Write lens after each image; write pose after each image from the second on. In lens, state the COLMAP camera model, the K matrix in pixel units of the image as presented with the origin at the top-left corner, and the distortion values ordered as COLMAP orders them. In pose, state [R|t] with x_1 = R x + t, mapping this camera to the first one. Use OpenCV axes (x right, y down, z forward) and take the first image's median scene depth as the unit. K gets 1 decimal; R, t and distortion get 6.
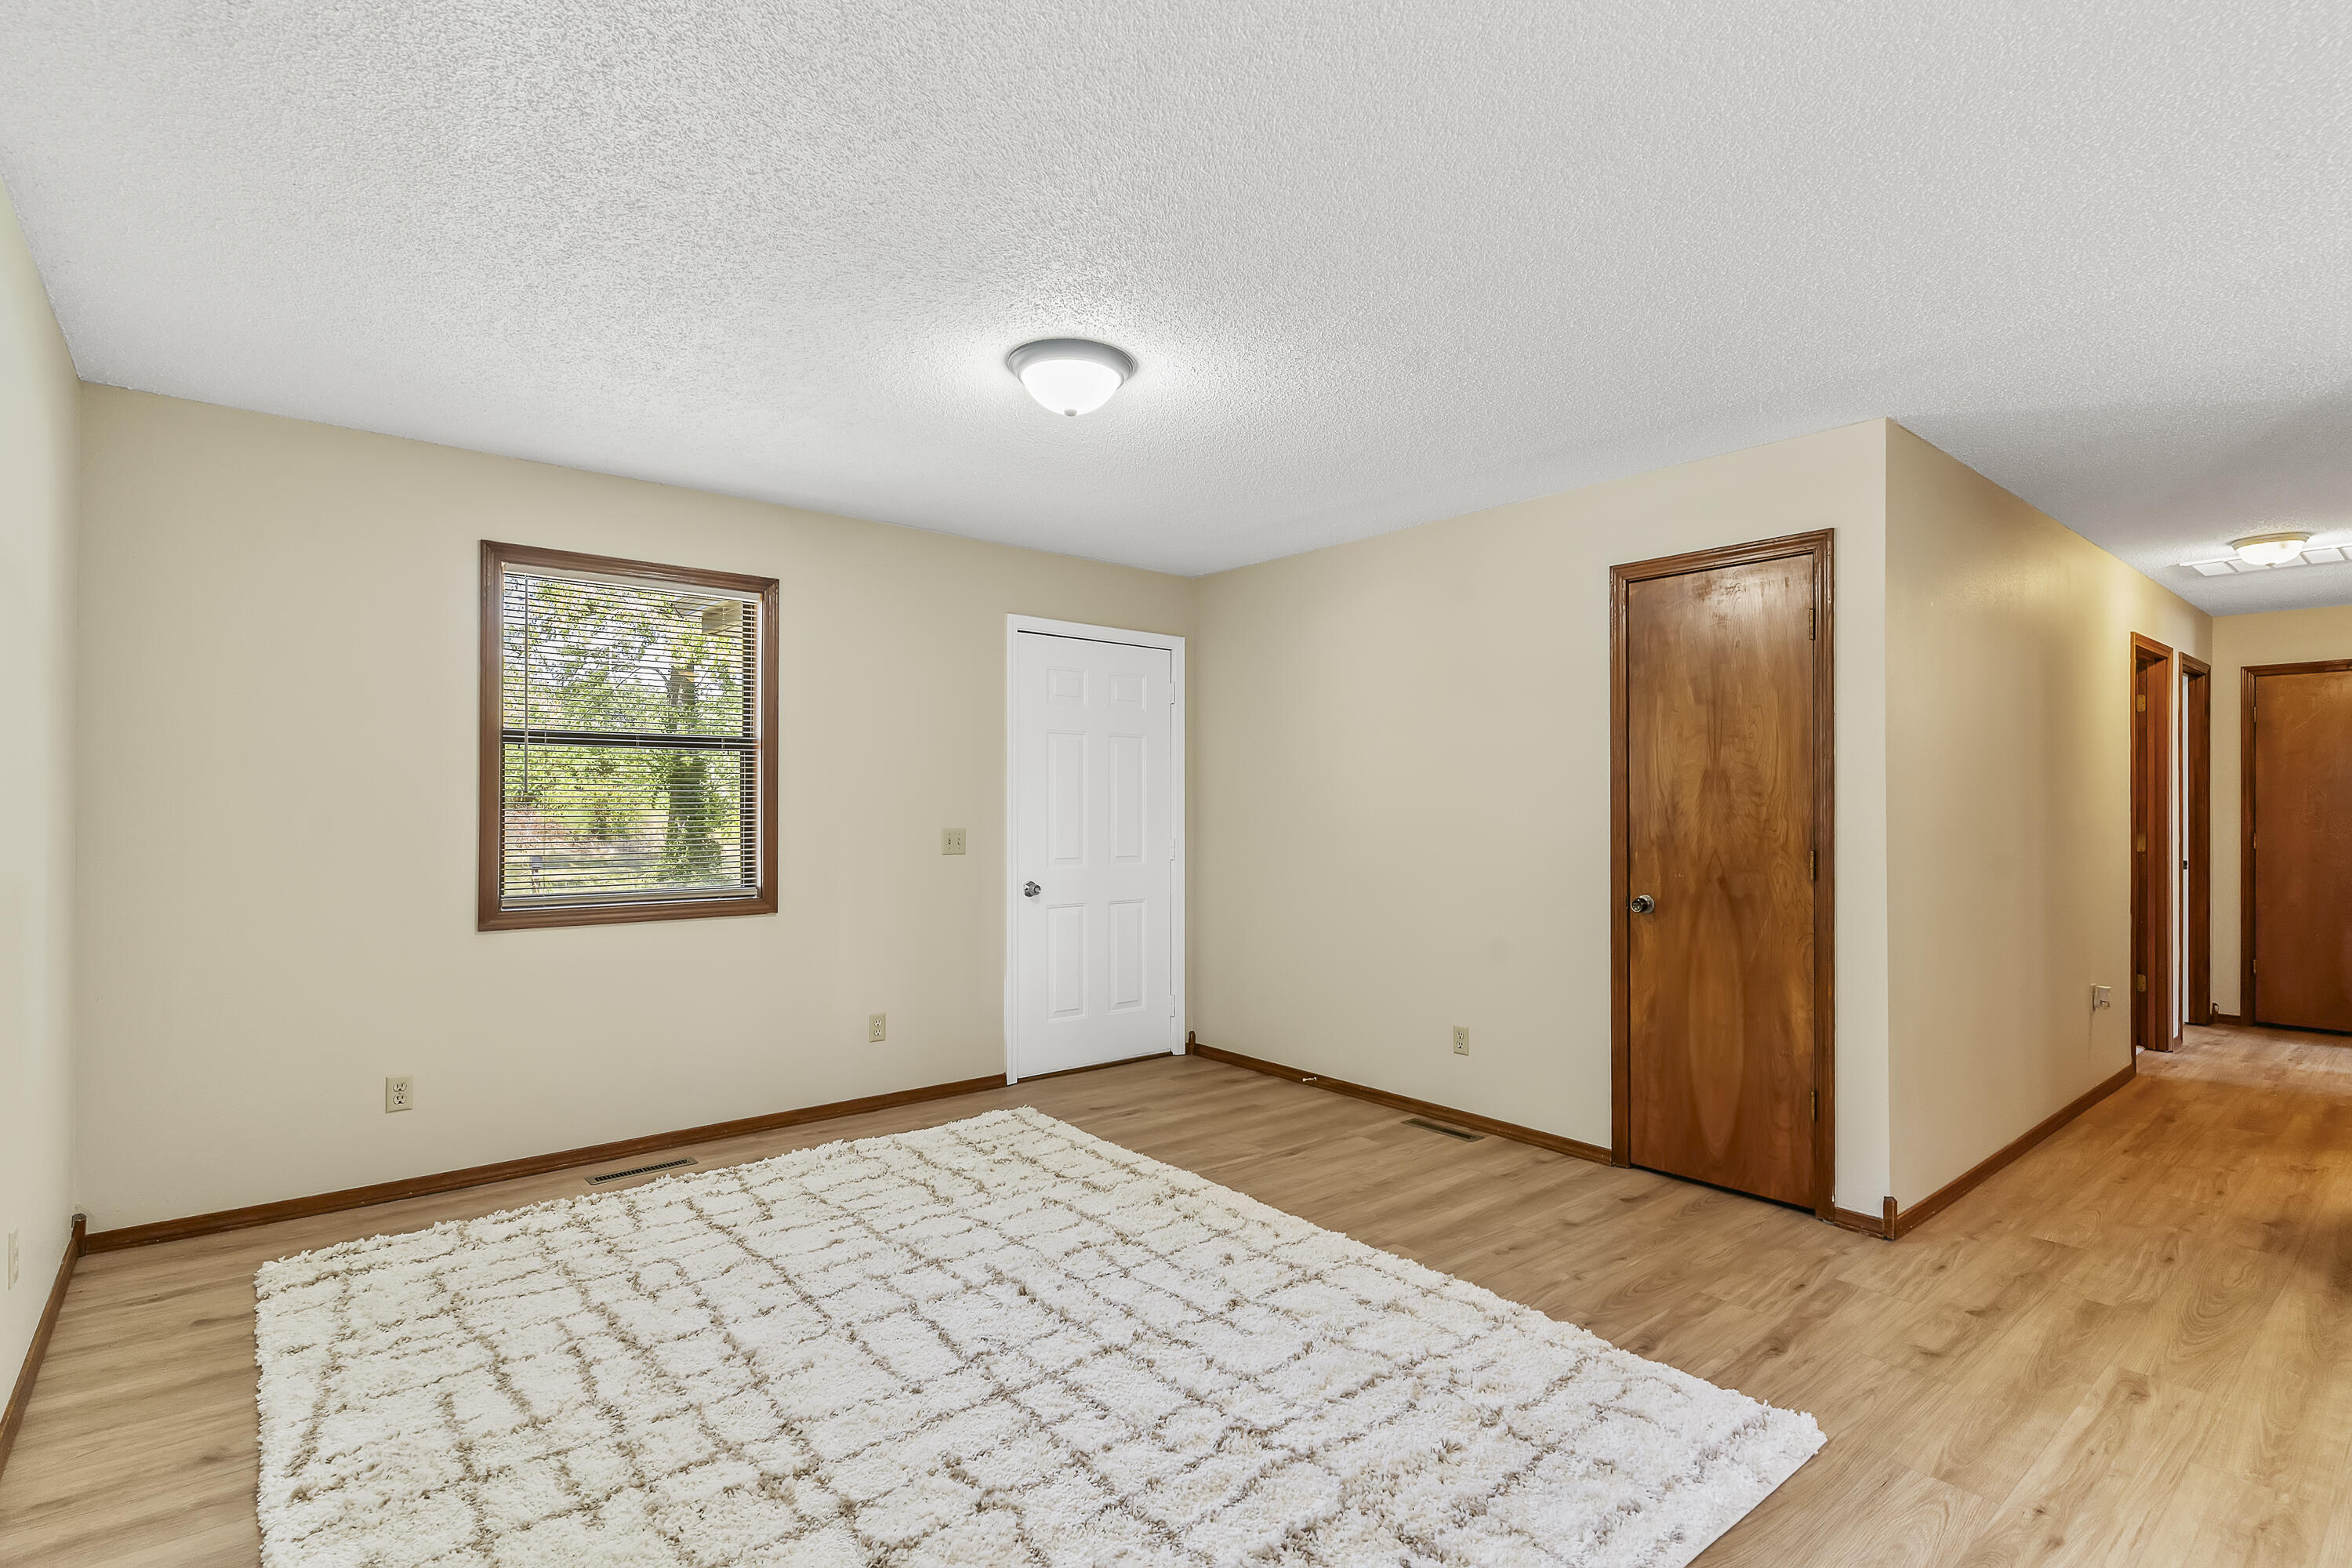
lens RADIAL K [[1135.1, 0, 1183.9], [0, 1135.1, 798.1], [0, 0, 1]] dist [0.004639, -0.002347]
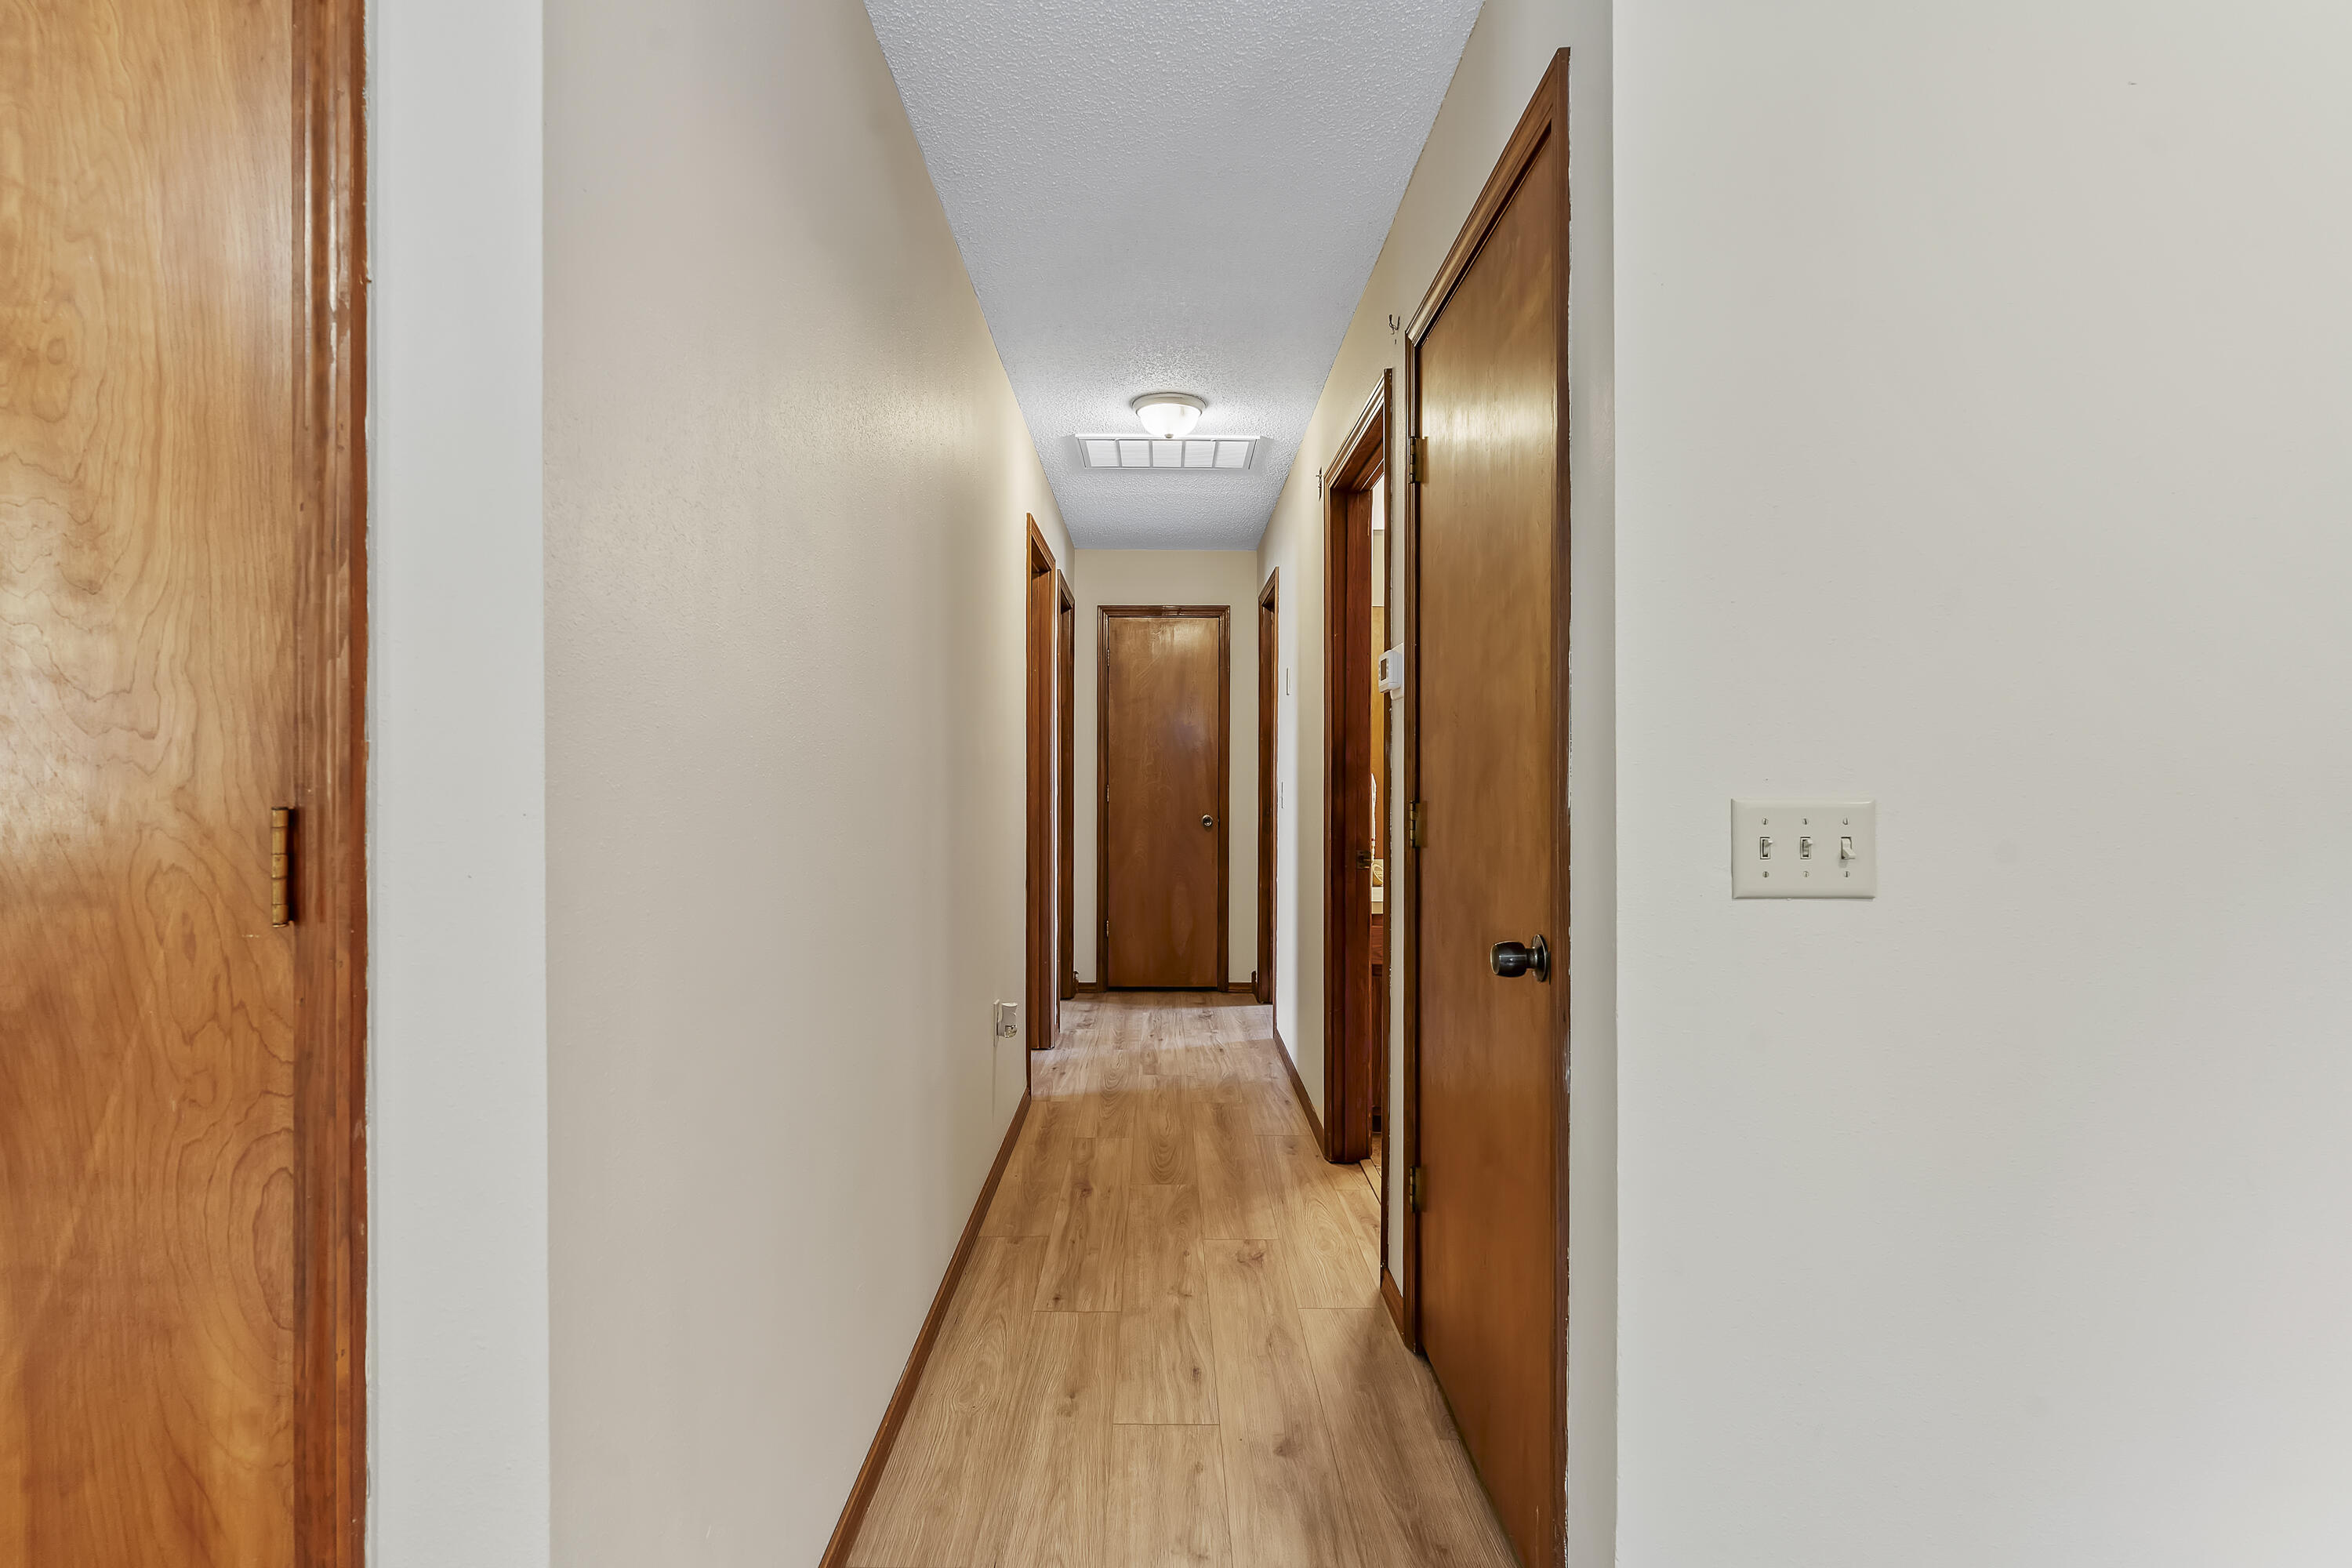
lens RADIAL K [[1135.1, 0, 1165.7], [0, 1135.1, 786.4], [0, 0, 1]] dist [0.004639, -0.002347]
pose [[0.643167, -0.007435, 0.765689, 0.464195], [-0.003869, 0.999909, 0.012960, 0.035388], [-0.765716, -0.011298, 0.643080, 0.654270]]
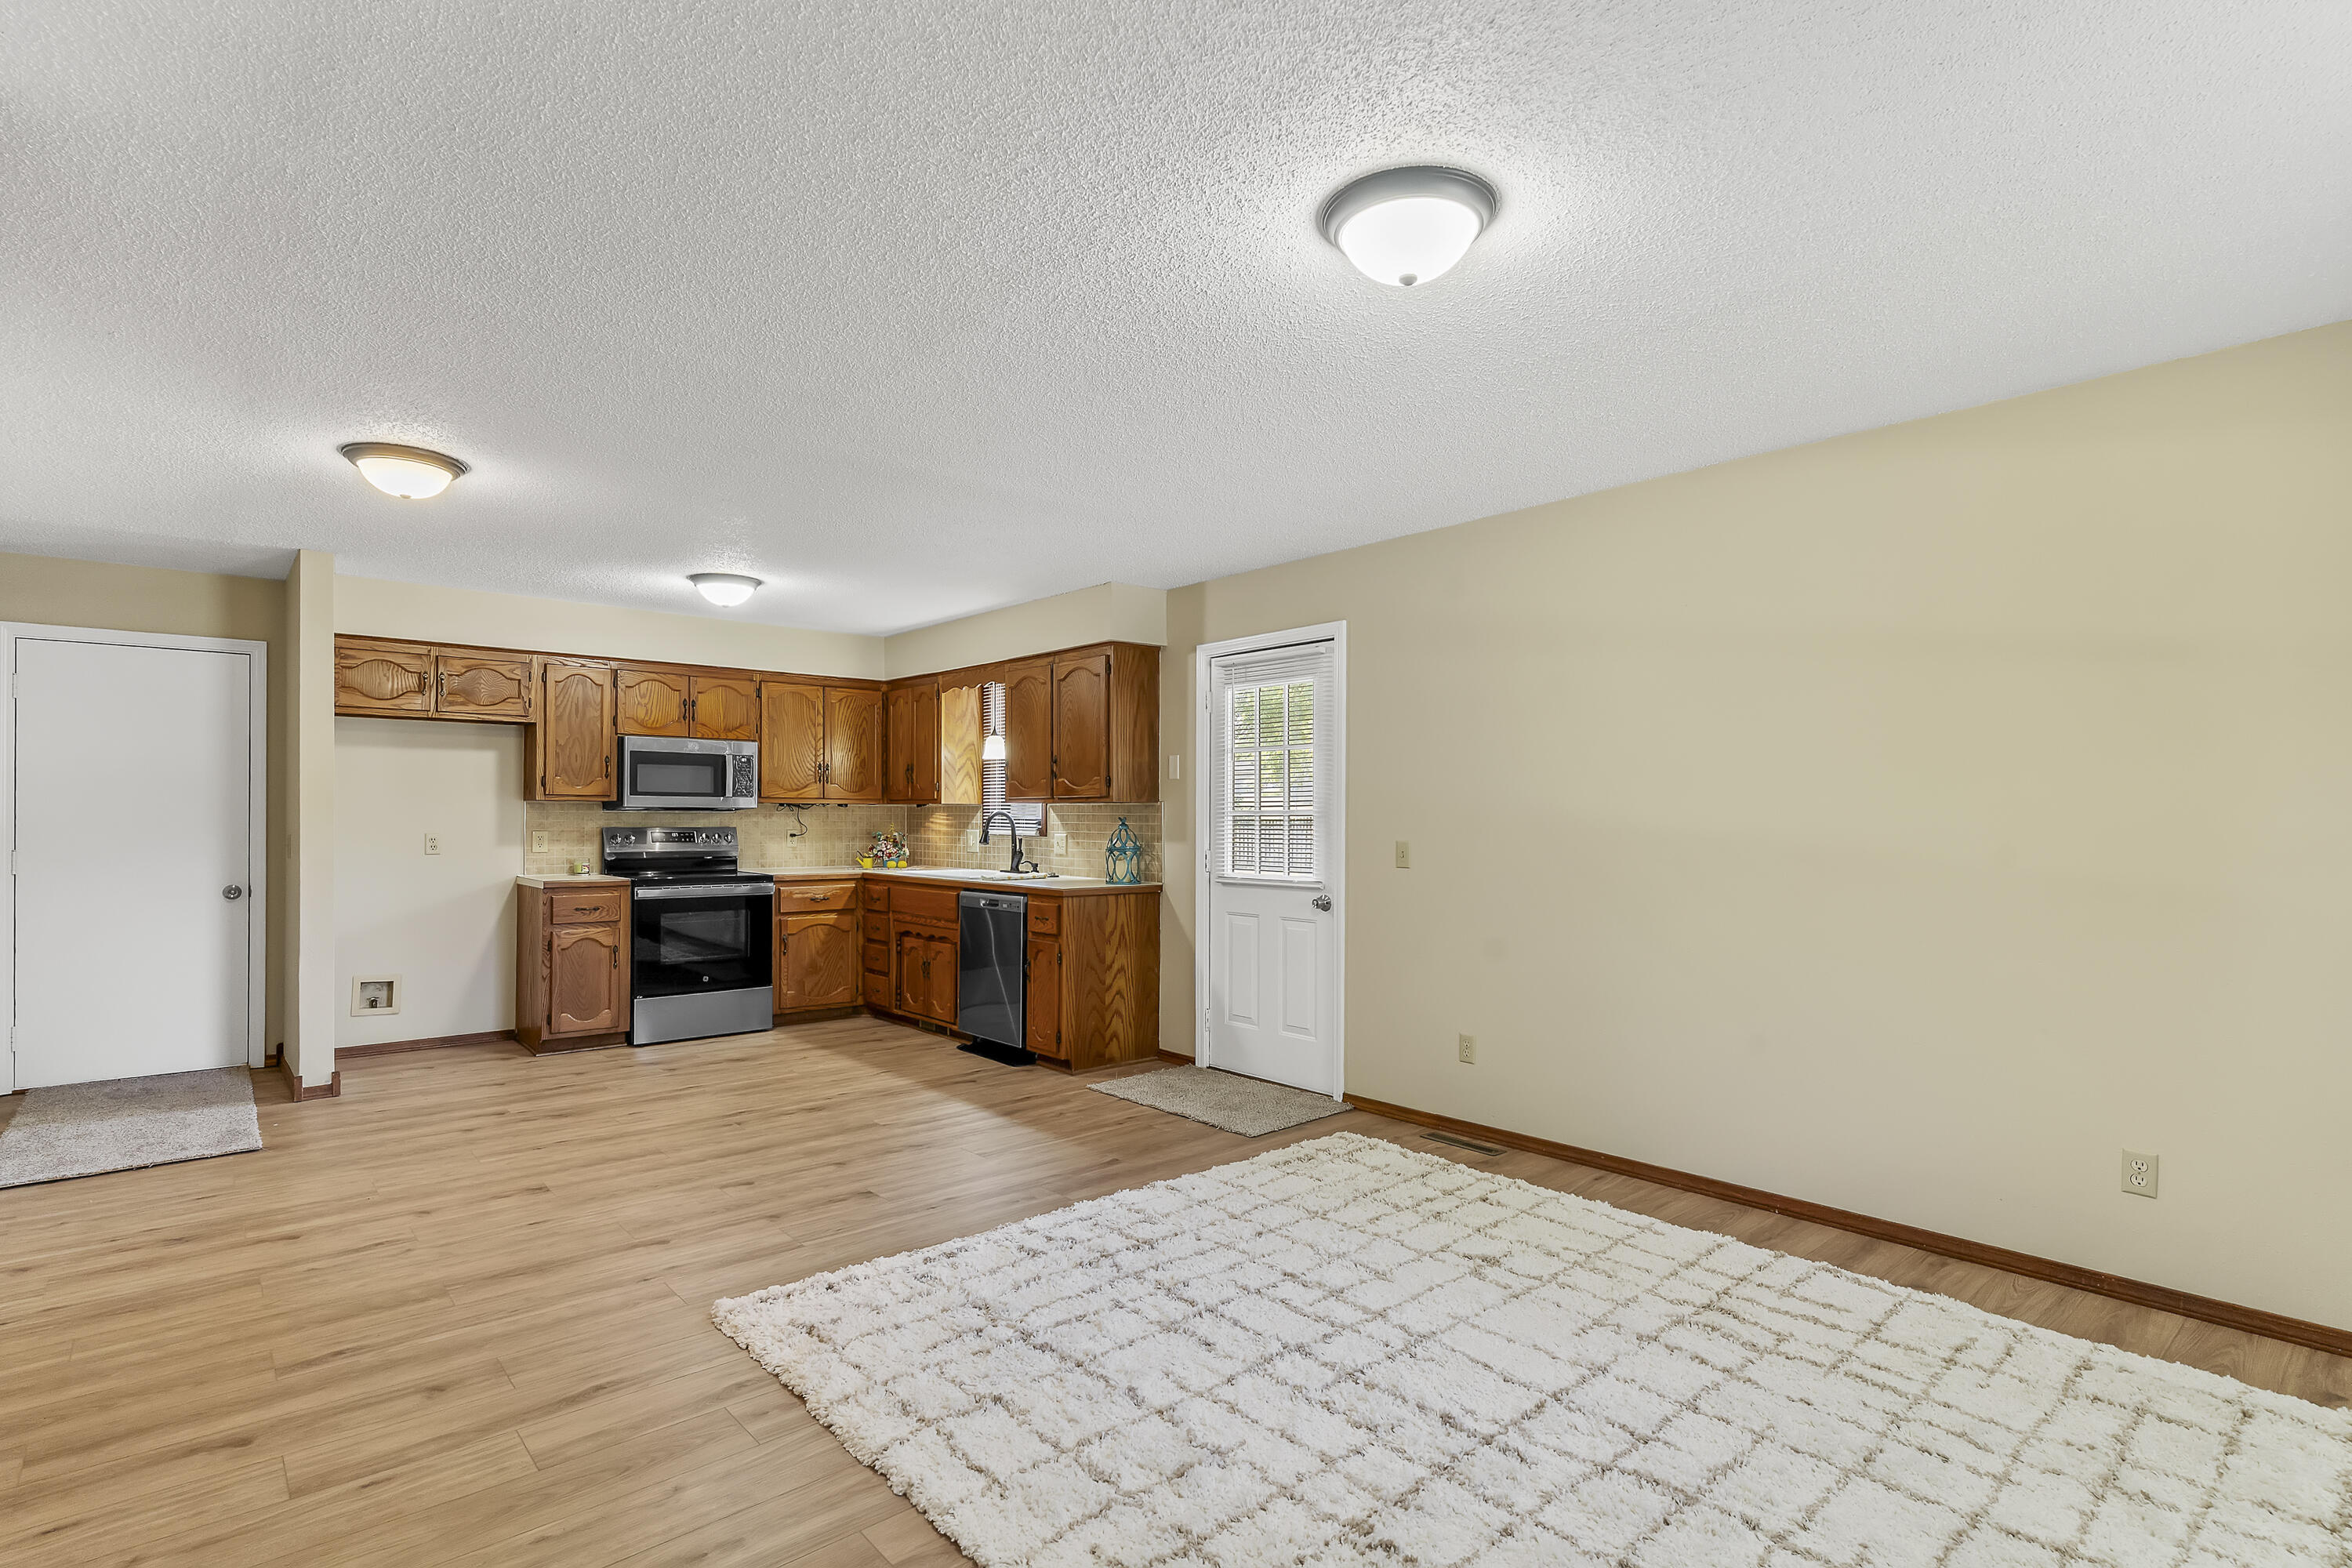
lens RADIAL K [[1135.1, 0, 1163.8], [0, 1135.1, 823.8], [0, 0, 1]] dist [0.004639, -0.002347]
pose [[-0.999880, -0.008938, -0.012650, 0.053441], [-0.008879, 0.999950, -0.004663, 0.015783], [0.012691, -0.004550, -0.999909, 1.403285]]
